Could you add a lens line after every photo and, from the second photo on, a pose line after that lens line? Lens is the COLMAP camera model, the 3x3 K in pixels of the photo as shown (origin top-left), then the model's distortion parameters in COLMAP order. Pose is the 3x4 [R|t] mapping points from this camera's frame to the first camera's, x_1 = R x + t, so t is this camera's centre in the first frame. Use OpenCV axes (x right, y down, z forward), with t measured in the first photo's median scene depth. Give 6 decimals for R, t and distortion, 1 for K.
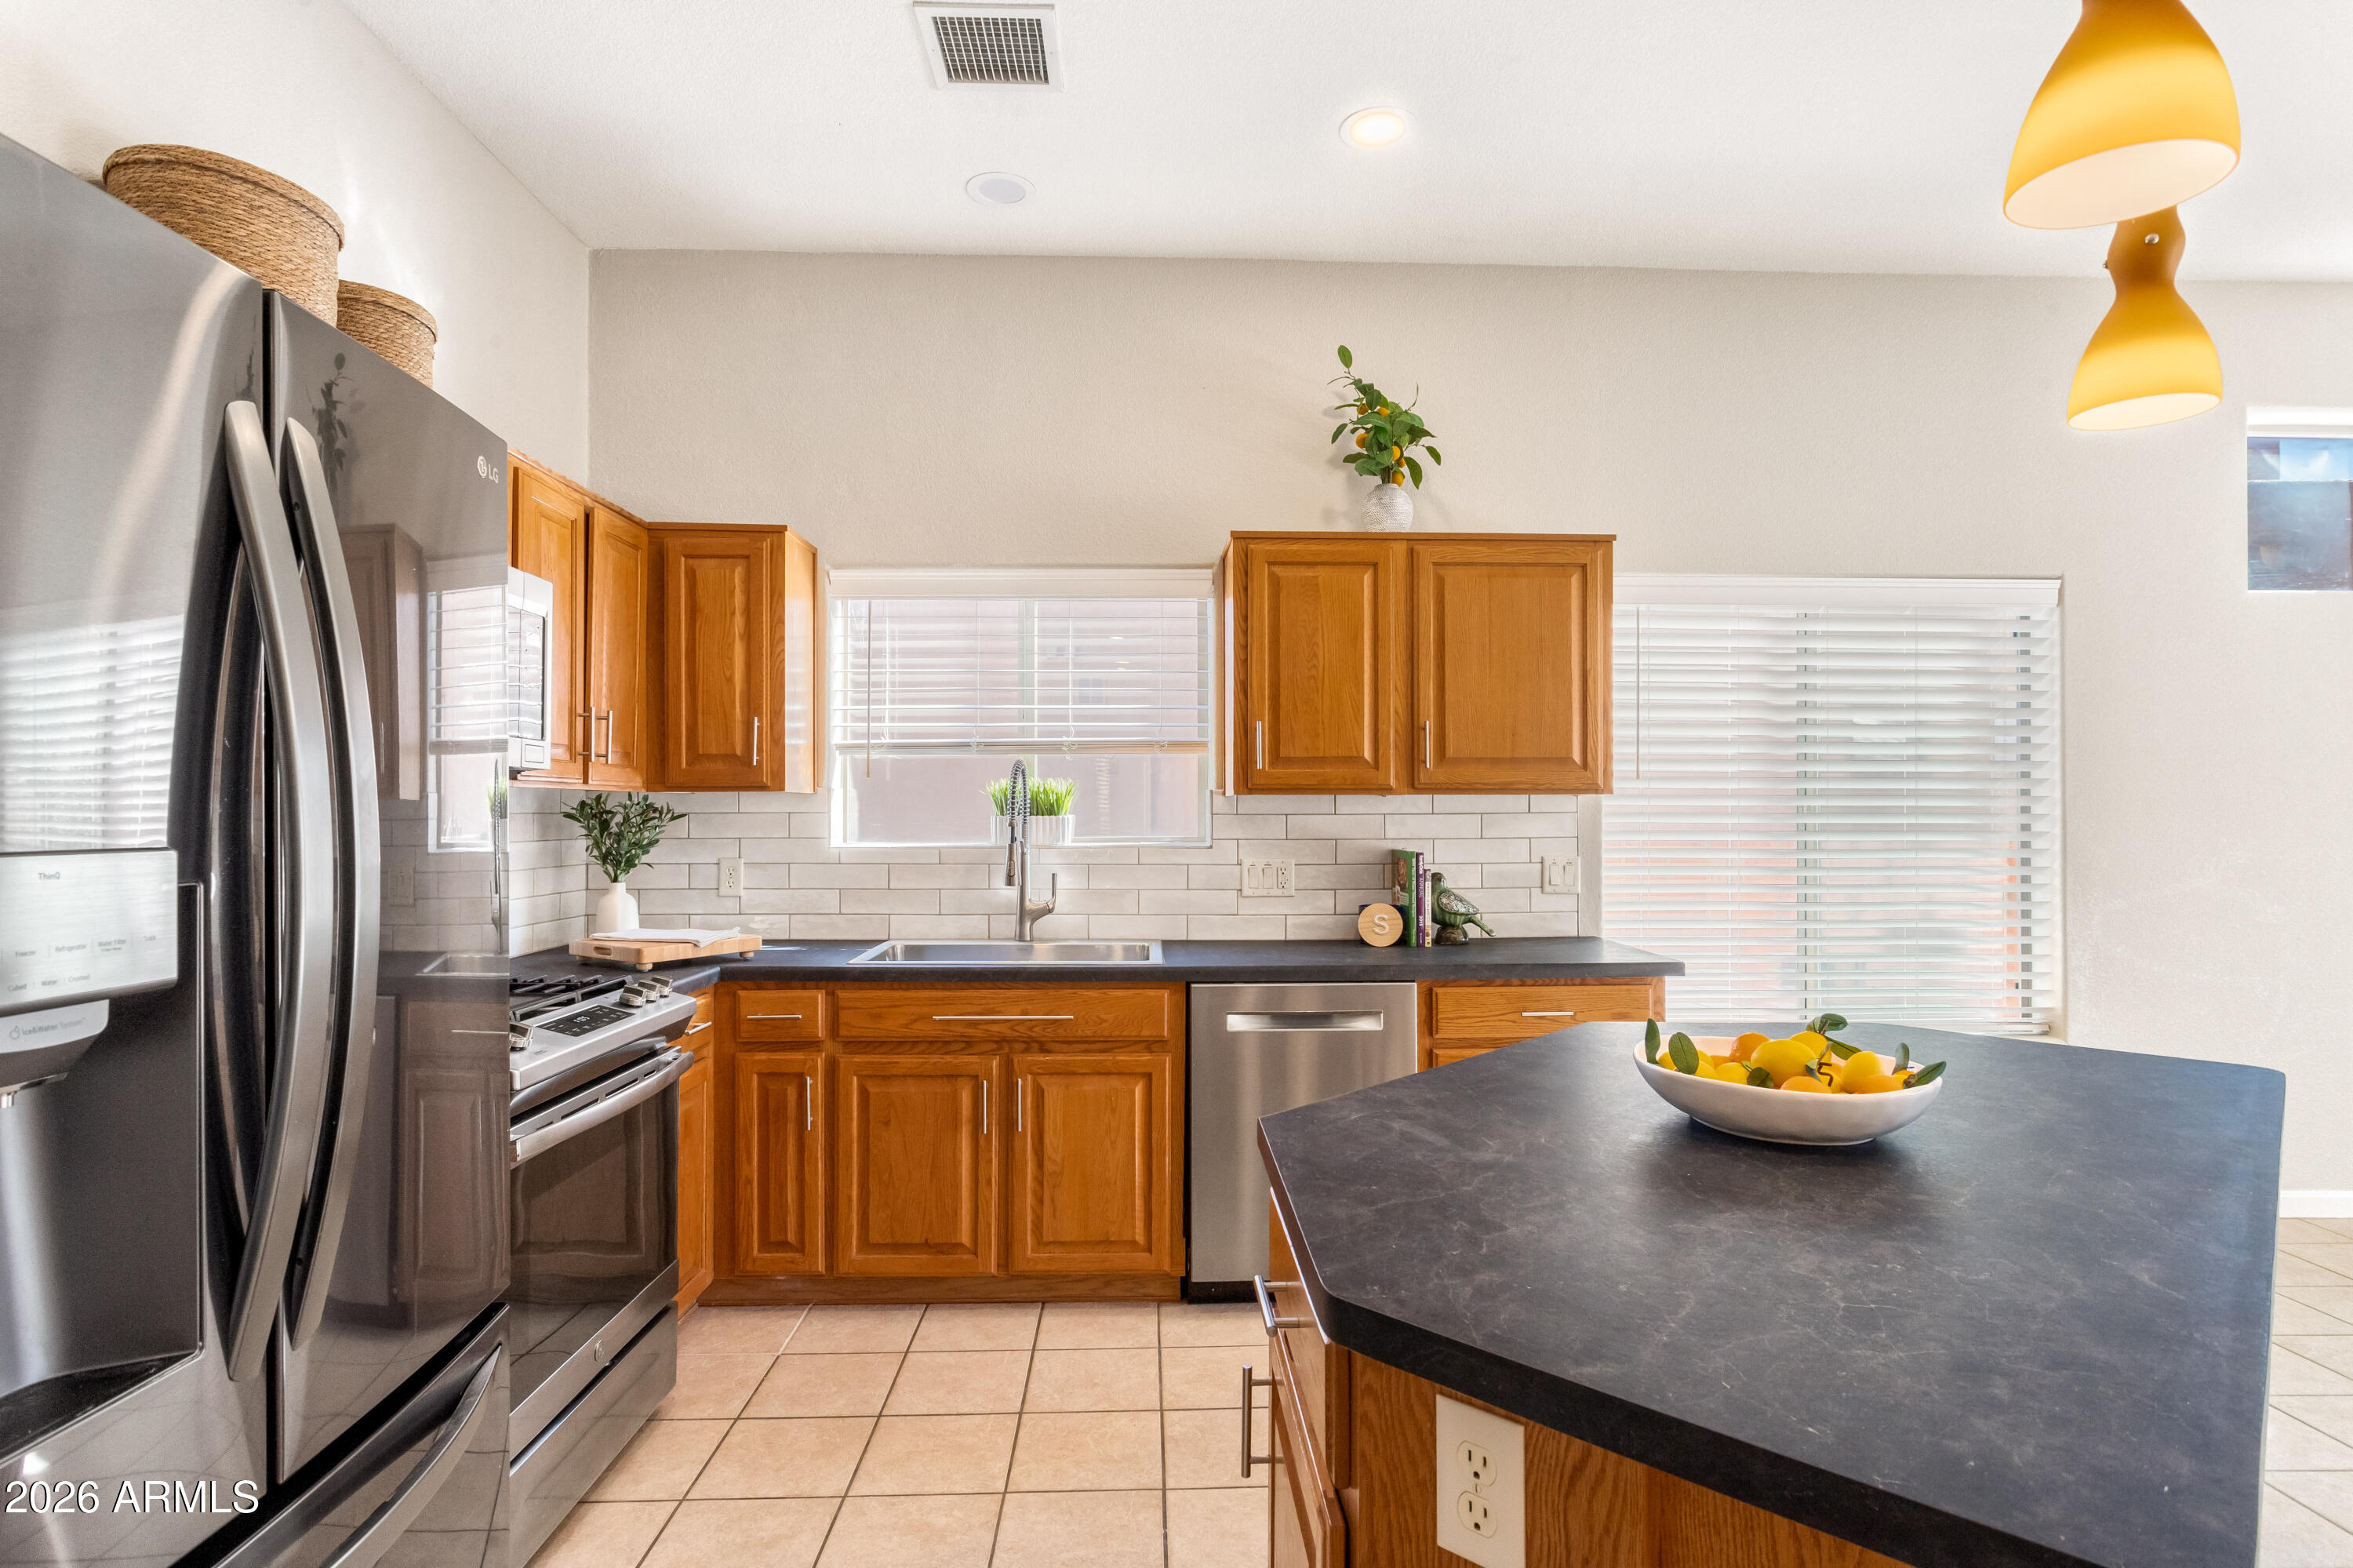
lens RADIAL K [[1184.4, 0, 1180.5], [0, 1184.4, 807.5], [0, 0, 1]] dist [-0.005885, 0.000758]
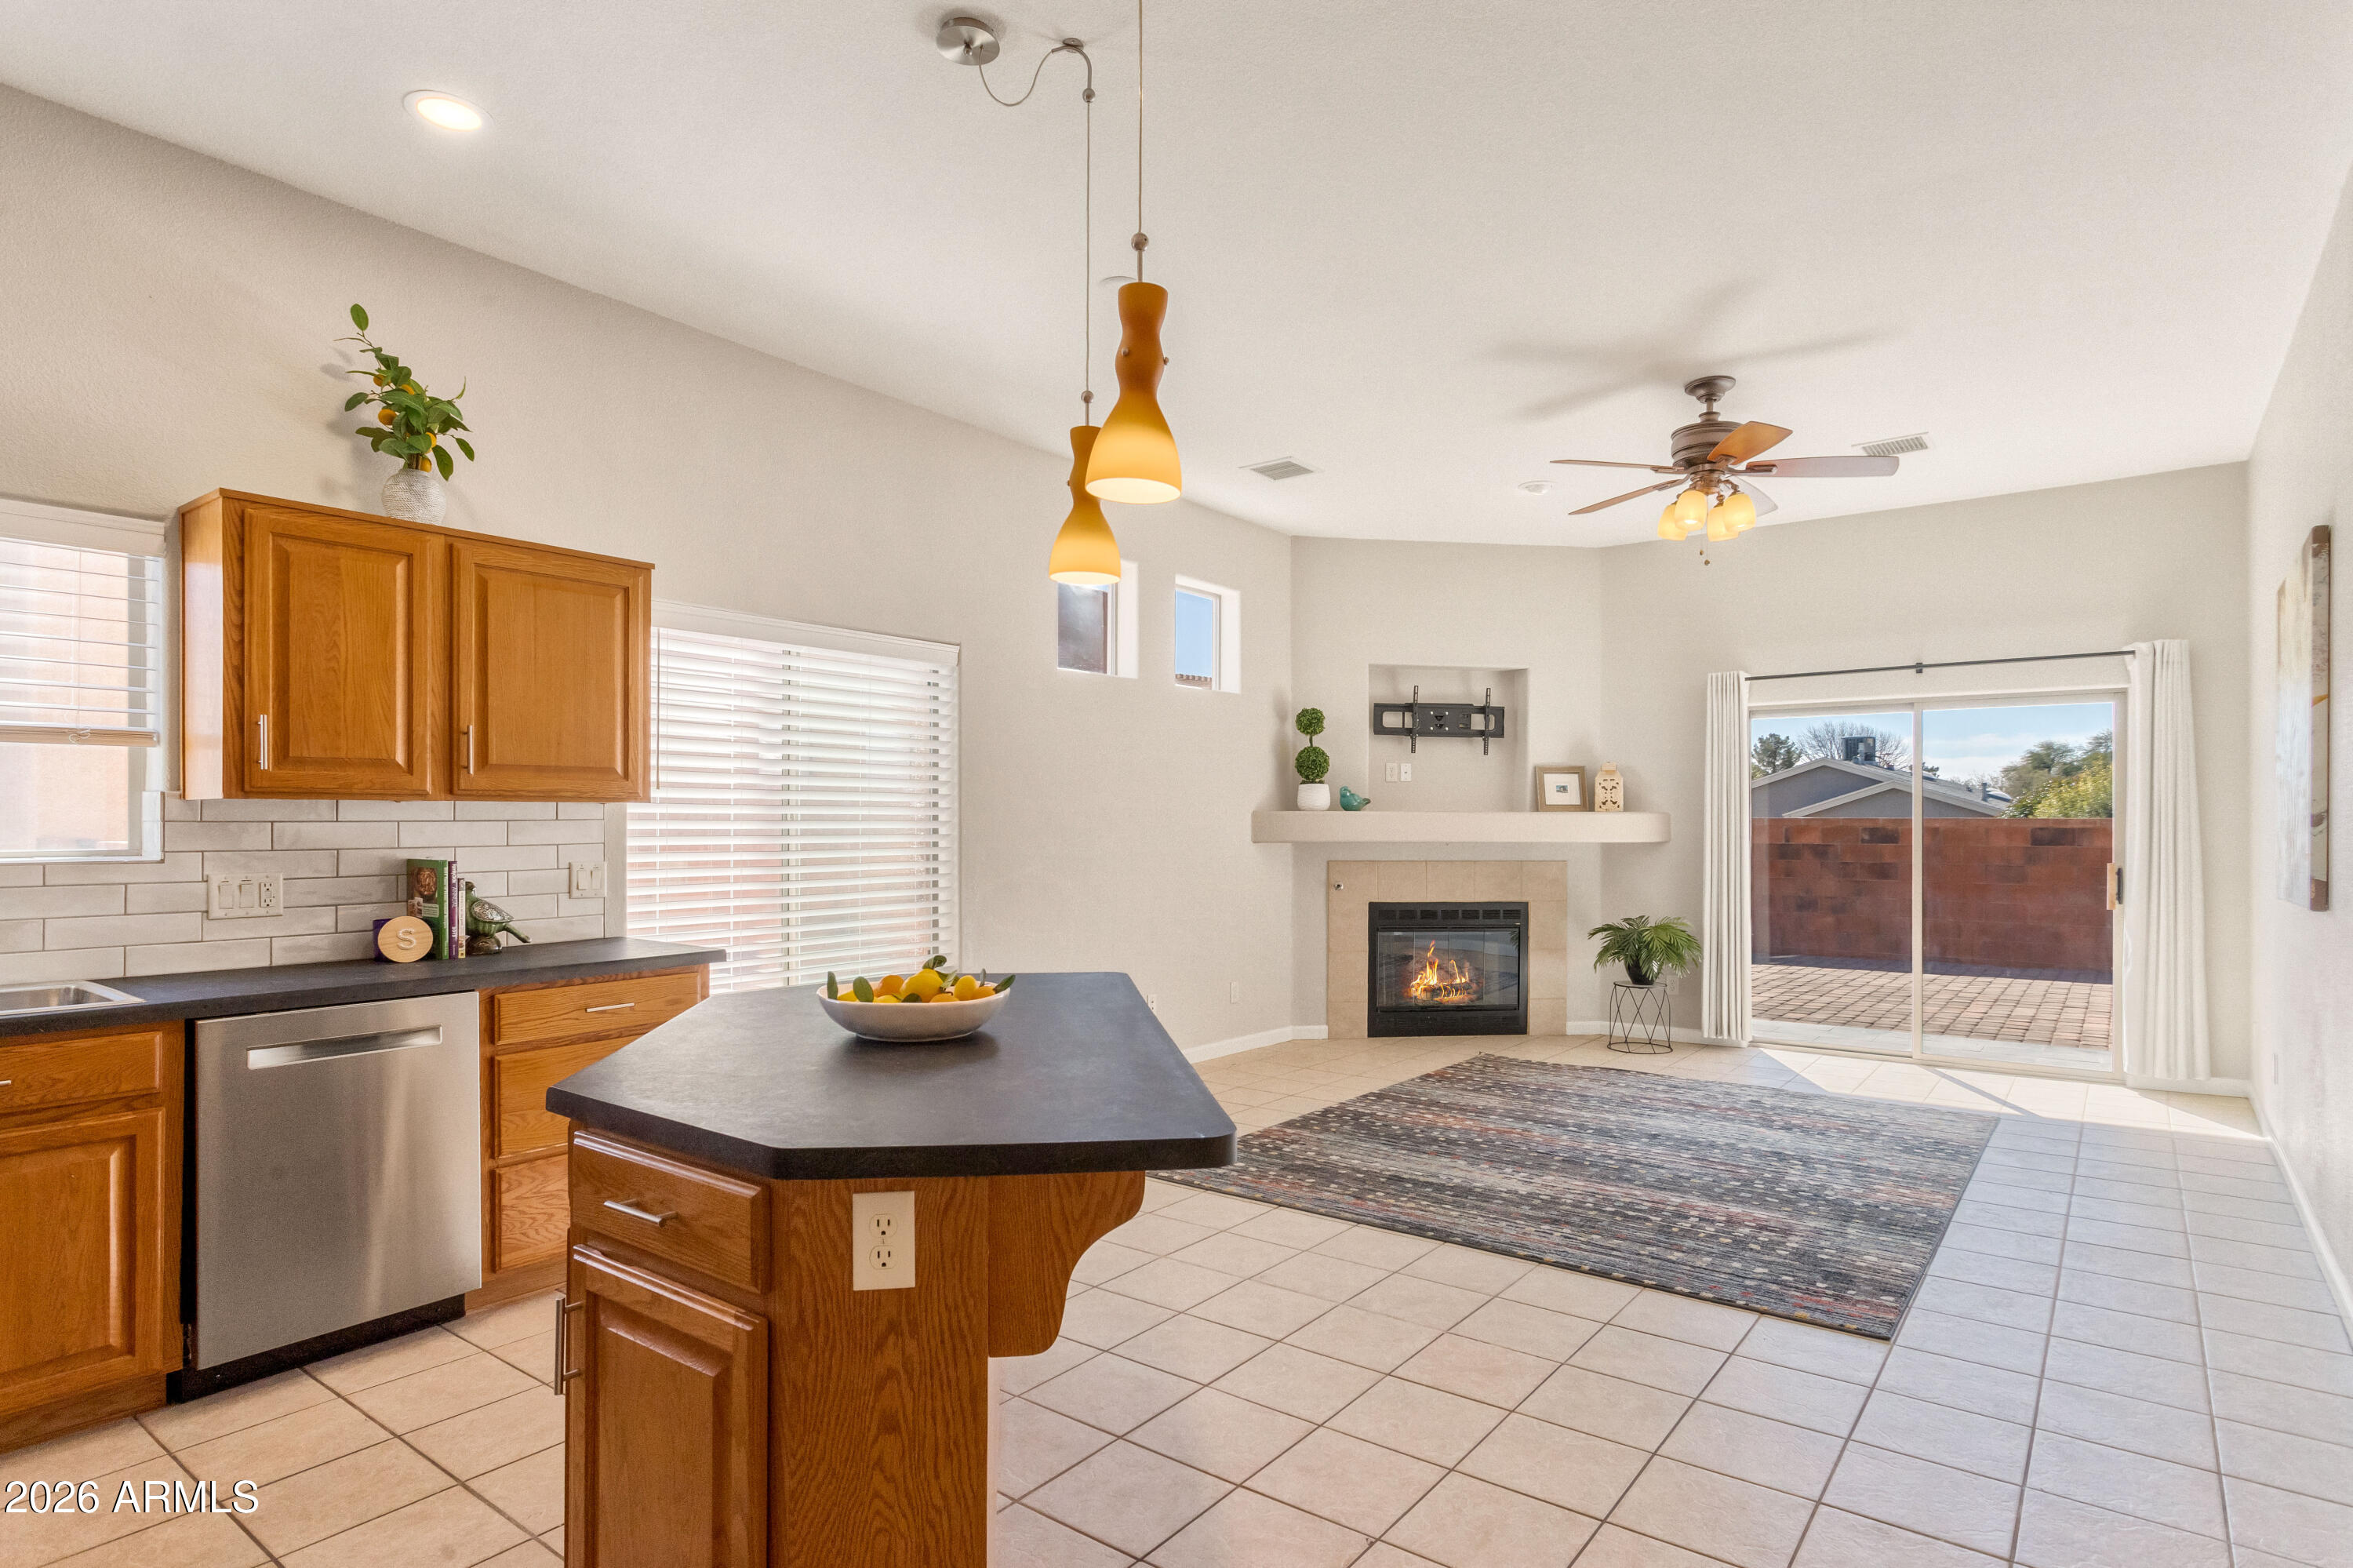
lens RADIAL K [[1252.2, 0, 1178.4], [0, 1252.2, 826.7], [0, 0, 1]] dist [-0.001223, -0.000619]
pose [[0.631773, -0.003544, 0.775145, -0.219688], [-0.004031, 0.999961, 0.007858, -0.000217], [-0.775143, -0.008089, 0.631734, -0.102324]]
